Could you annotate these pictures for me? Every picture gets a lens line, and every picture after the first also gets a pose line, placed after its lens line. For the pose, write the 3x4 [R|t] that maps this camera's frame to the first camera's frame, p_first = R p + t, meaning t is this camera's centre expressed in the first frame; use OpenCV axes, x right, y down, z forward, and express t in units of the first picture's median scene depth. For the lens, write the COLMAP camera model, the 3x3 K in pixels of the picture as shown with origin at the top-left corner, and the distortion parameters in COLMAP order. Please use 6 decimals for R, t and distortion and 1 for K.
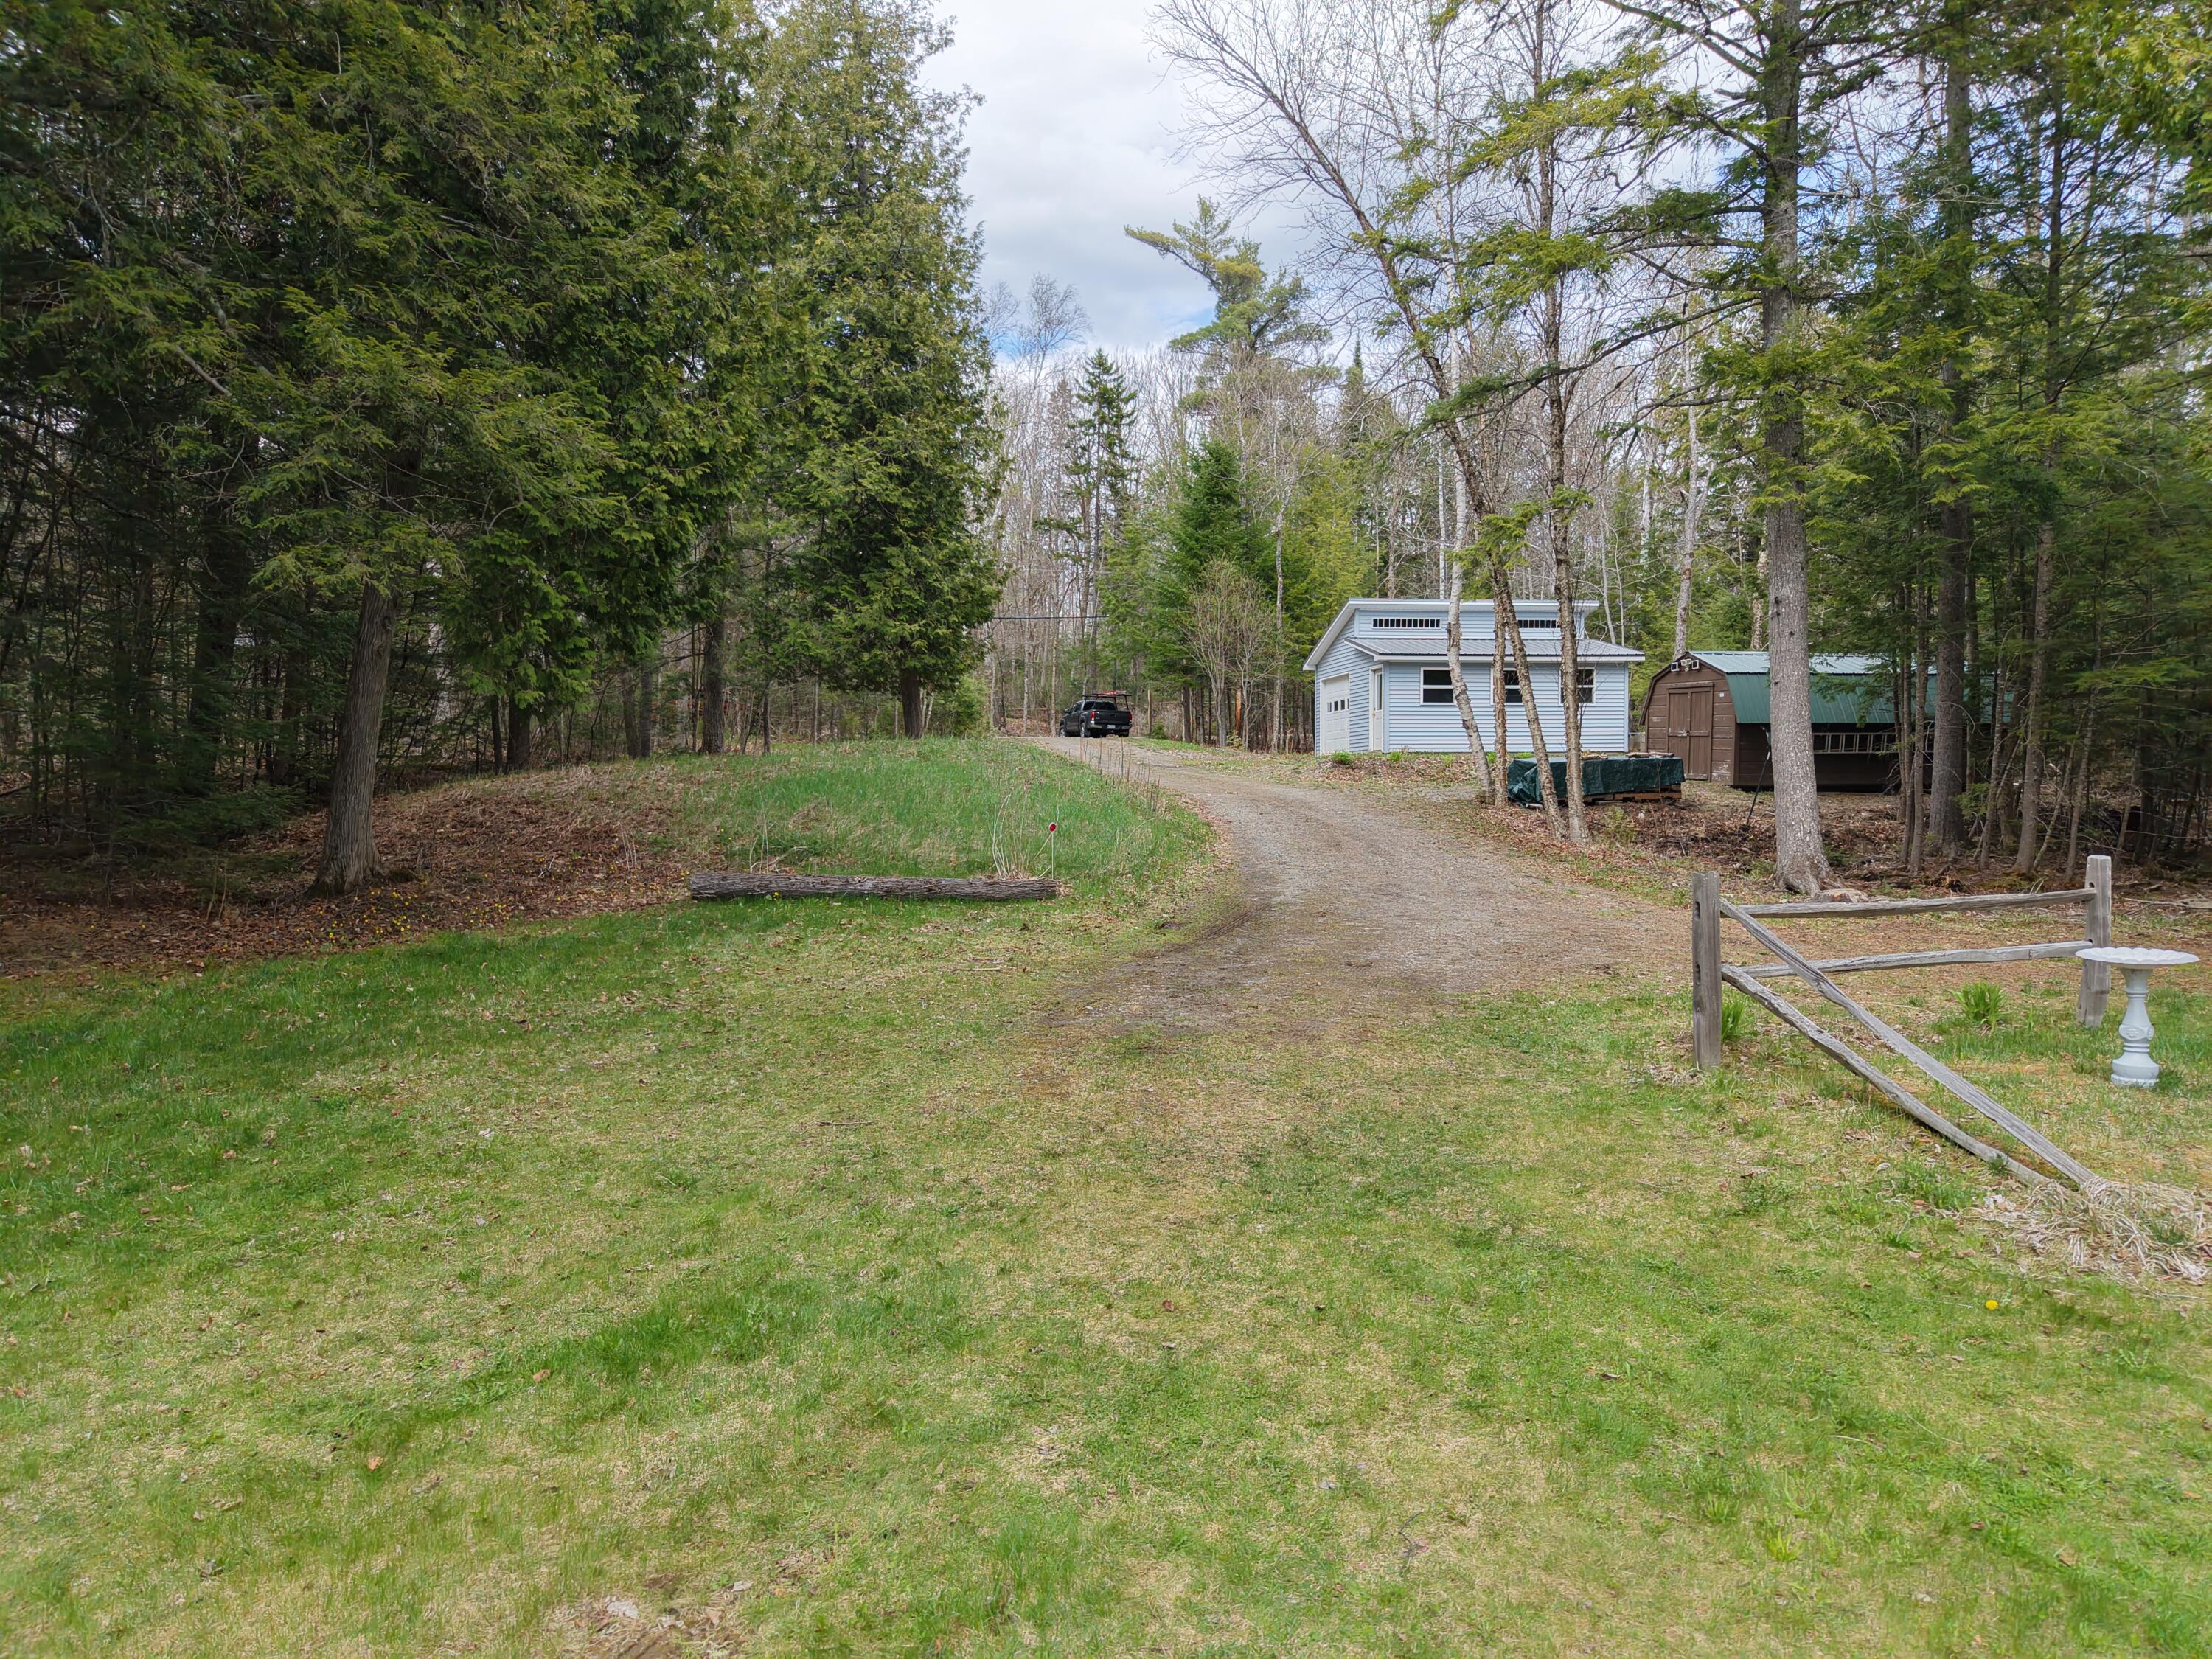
lens RADIAL K [[1542.1, 0, 1106.0], [0, 1542.1, 829.5], [0, 0, 1]] dist [0.003667, -0.000673]
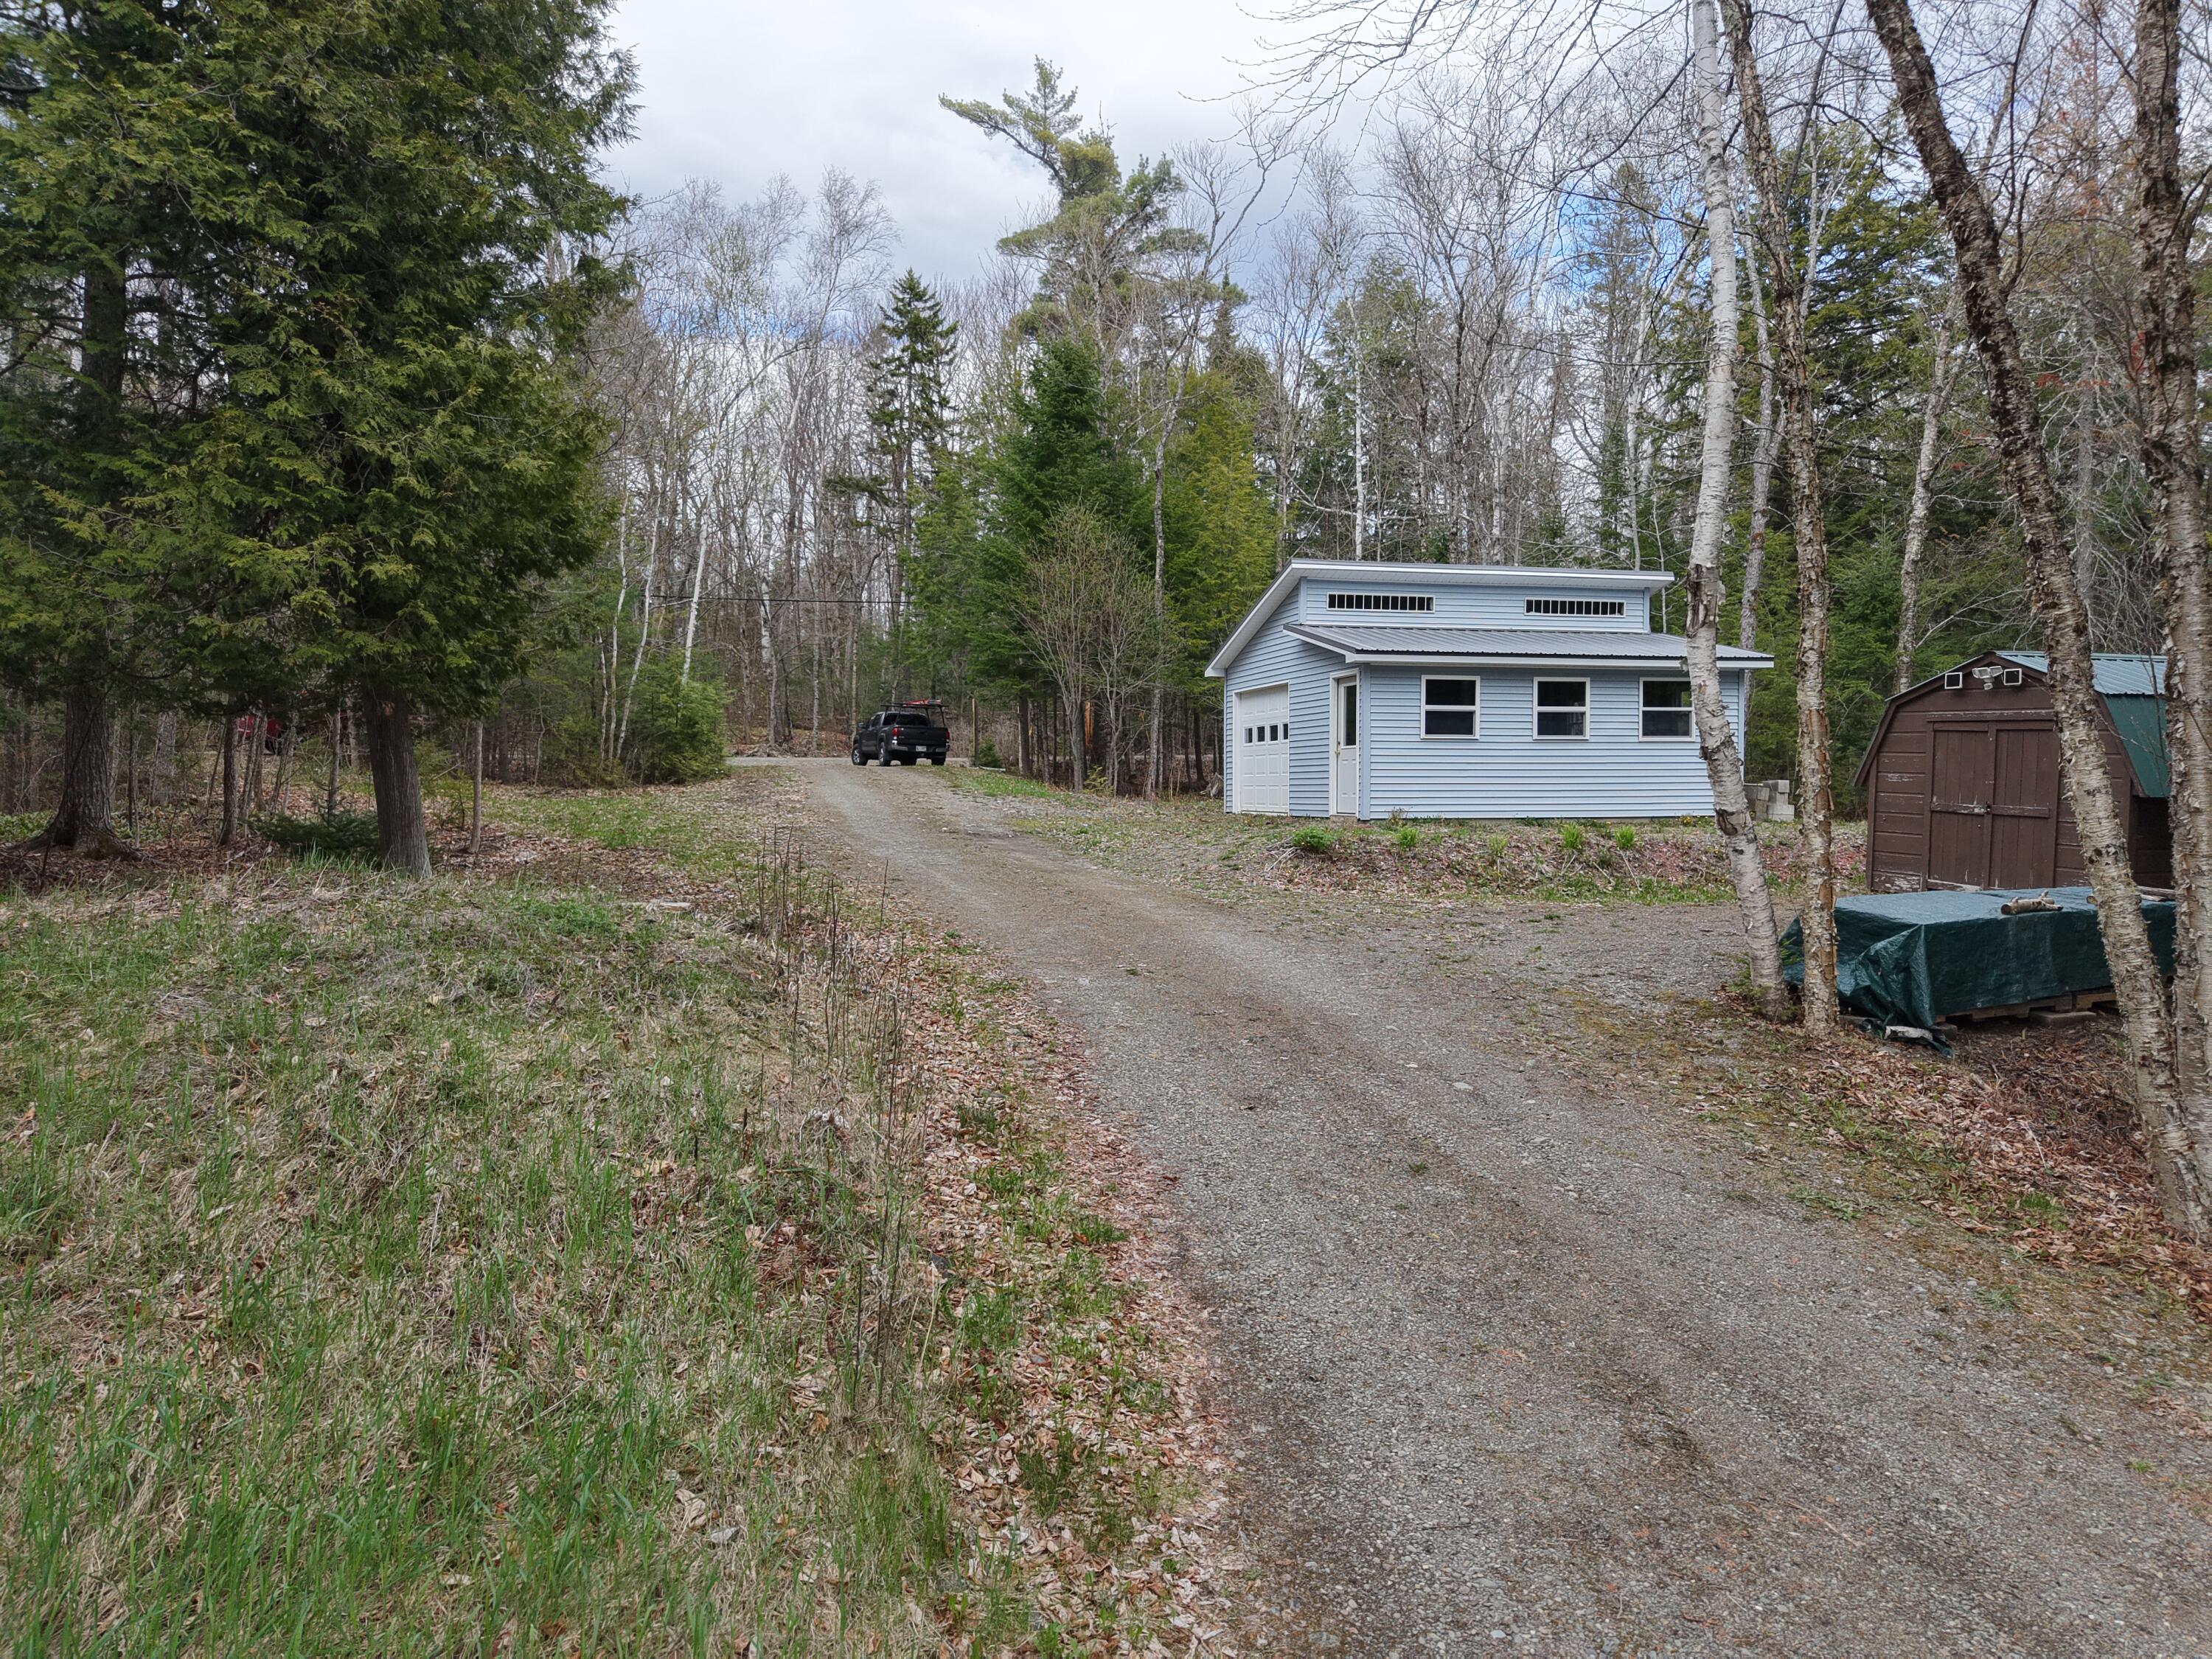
lens RADIAL K [[1556.1, 0, 1181.8], [0, 1556.1, 829.9], [0, 0, 1]] dist [0.027431, -0.035417]
pose [[0.988188, -0.003691, 0.153205, 0.015105], [0.003931, 0.999991, -0.001259, -0.031945], [-0.153199, 0.001847, 0.988194, 0.298899]]
